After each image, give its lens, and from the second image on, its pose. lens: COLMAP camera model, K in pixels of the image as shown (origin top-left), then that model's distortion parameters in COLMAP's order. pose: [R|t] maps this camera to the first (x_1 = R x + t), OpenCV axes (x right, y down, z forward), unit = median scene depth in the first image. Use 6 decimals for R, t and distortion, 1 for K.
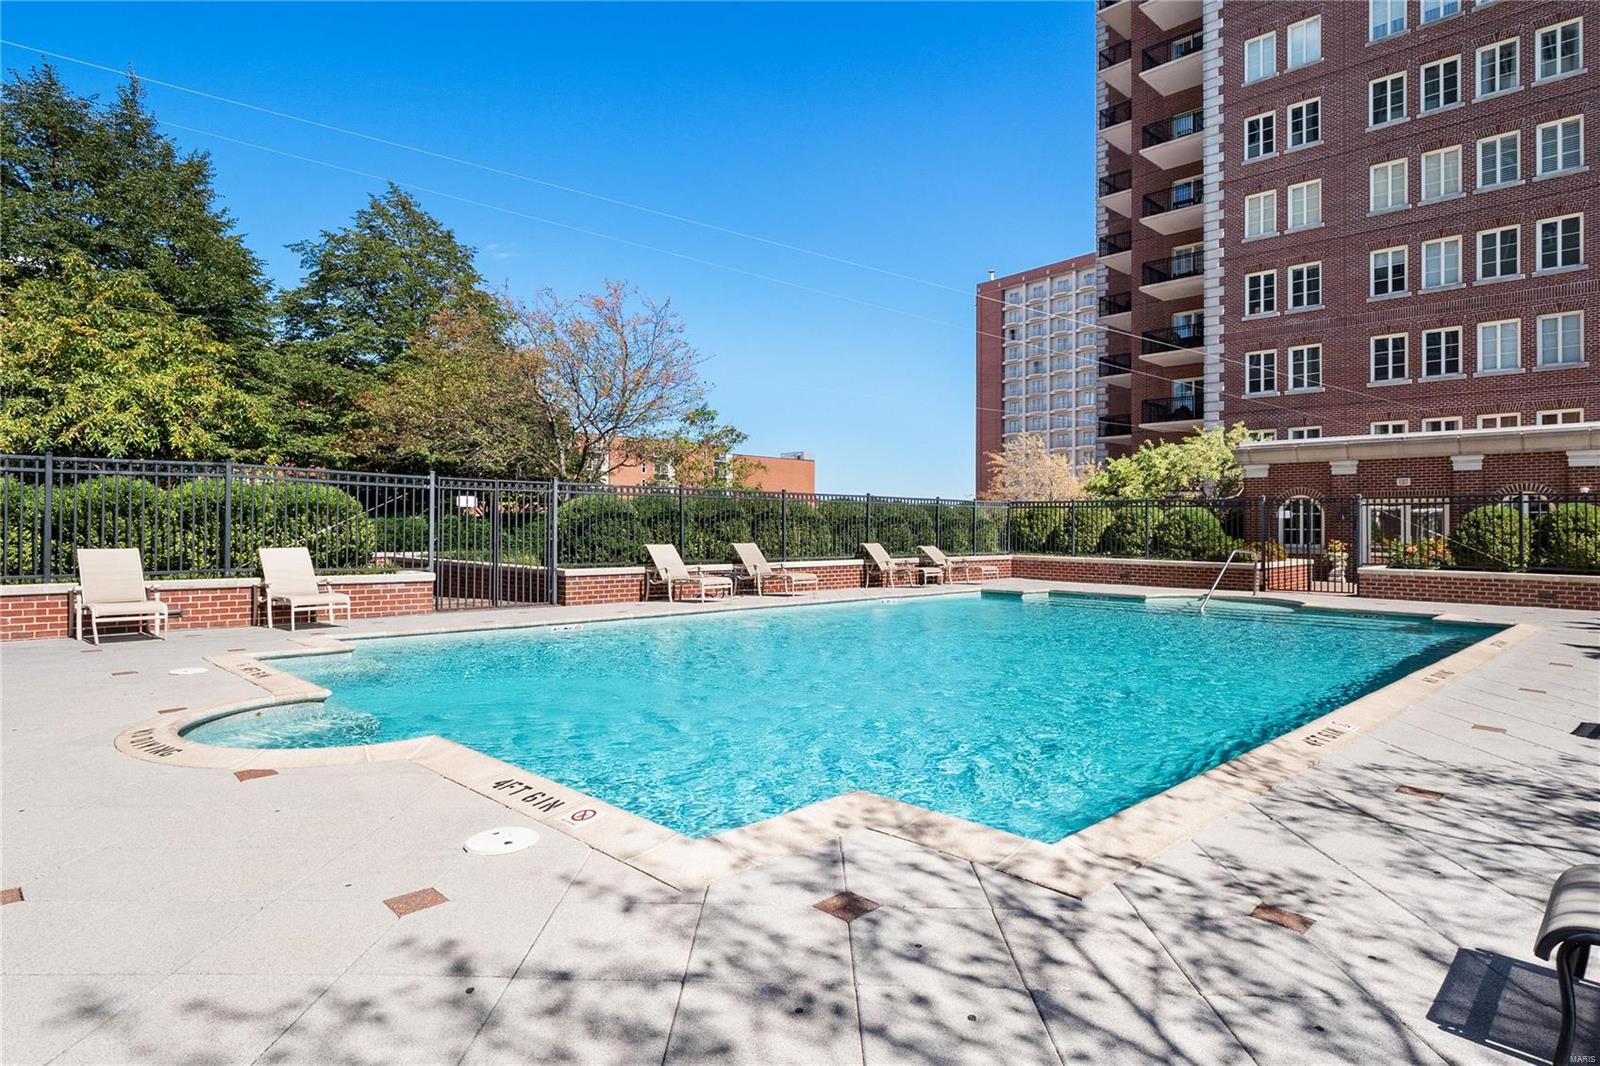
lens RADIAL K [[964.2, 0, 822.8], [0, 964.2, 490.5], [0, 0, 1]] dist [0.007620, 0.001010]
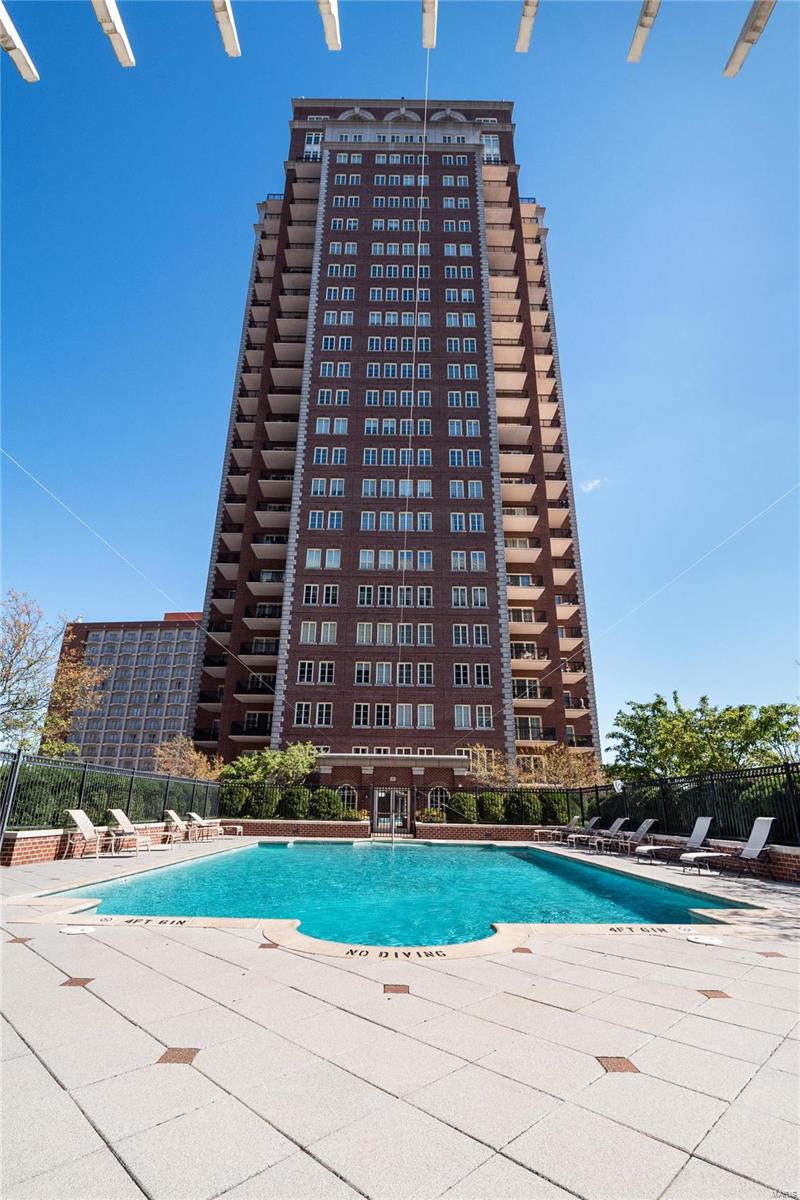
lens RADIAL K [[586.7, 0, 401.0], [0, 586.7, 560.4], [0, 0, 1]] dist [0.000696, -0.006035]
pose [[0.664565, 0.294646, 0.686685, -0.330614], [-0.038225, 0.931176, -0.362560, 0.008425], [-0.746252, 0.214696, 0.630090, 0.075136]]
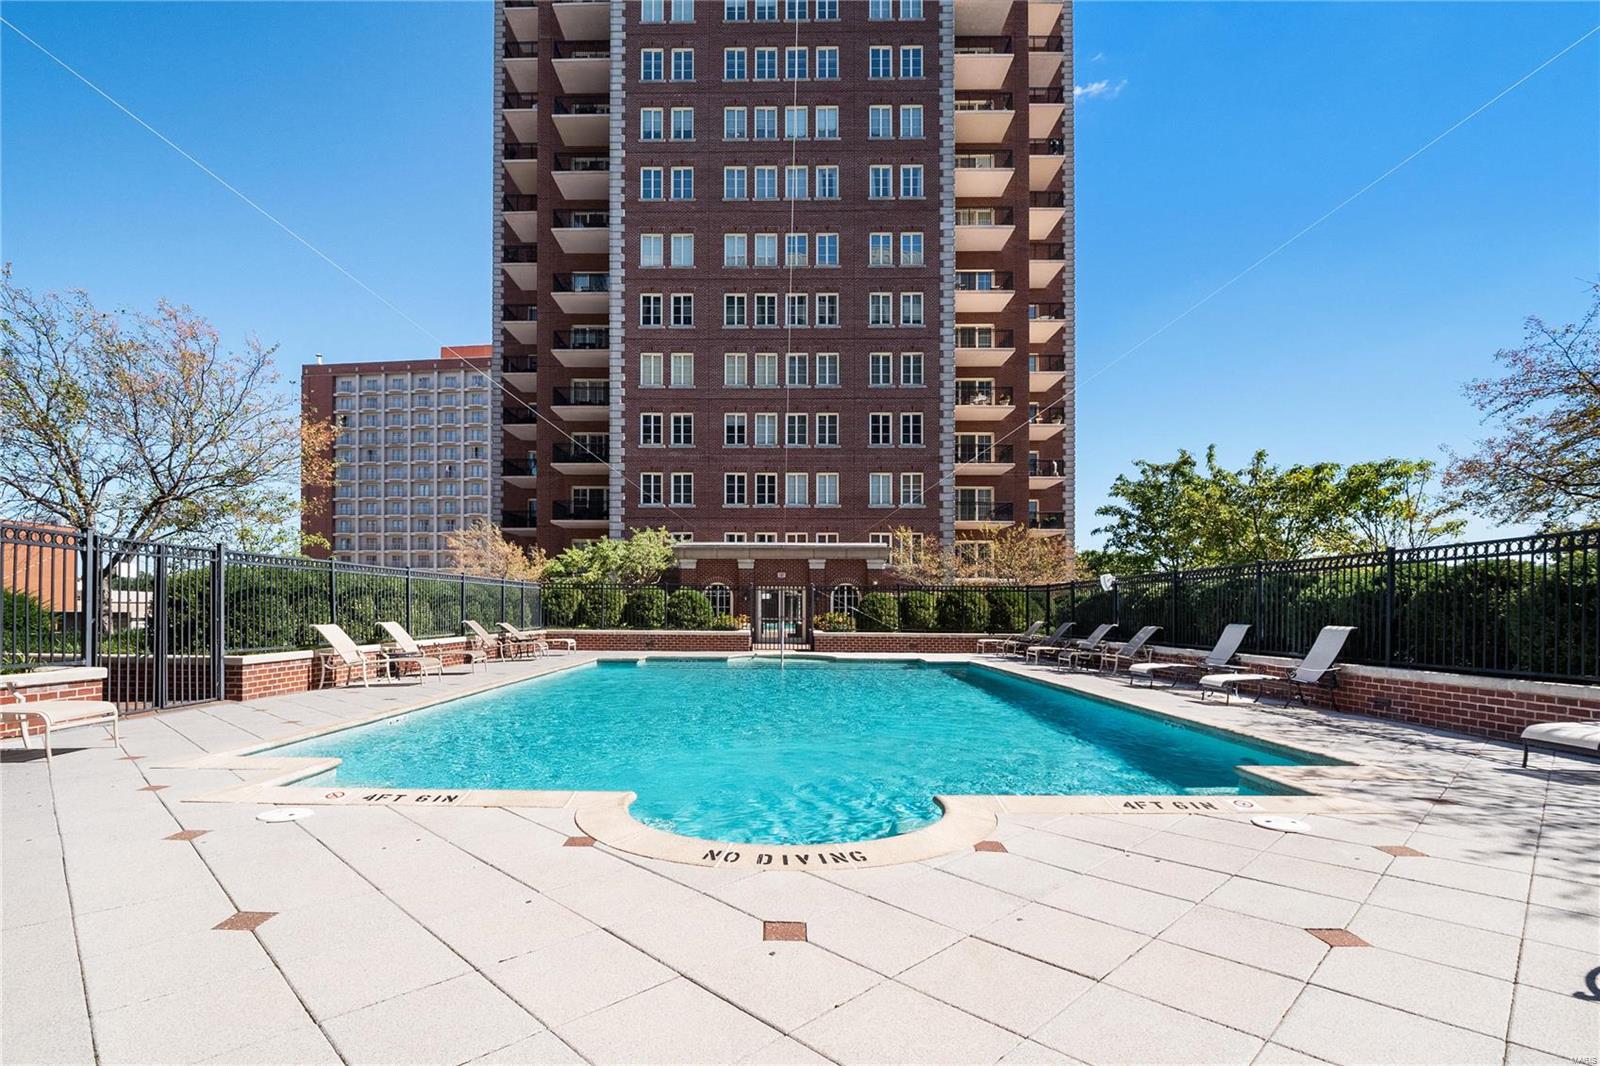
lens RADIAL K [[824.1, 0, 766.6], [0, 824.1, 586.2], [0, 0, 1]] dist [0.000775, -0.006978]
pose [[0.689073, 0.016481, 0.724505, -0.284645], [-0.026926, 0.999633, 0.002869, 0.004509], [-0.724192, -0.021485, 0.689264, 0.115213]]
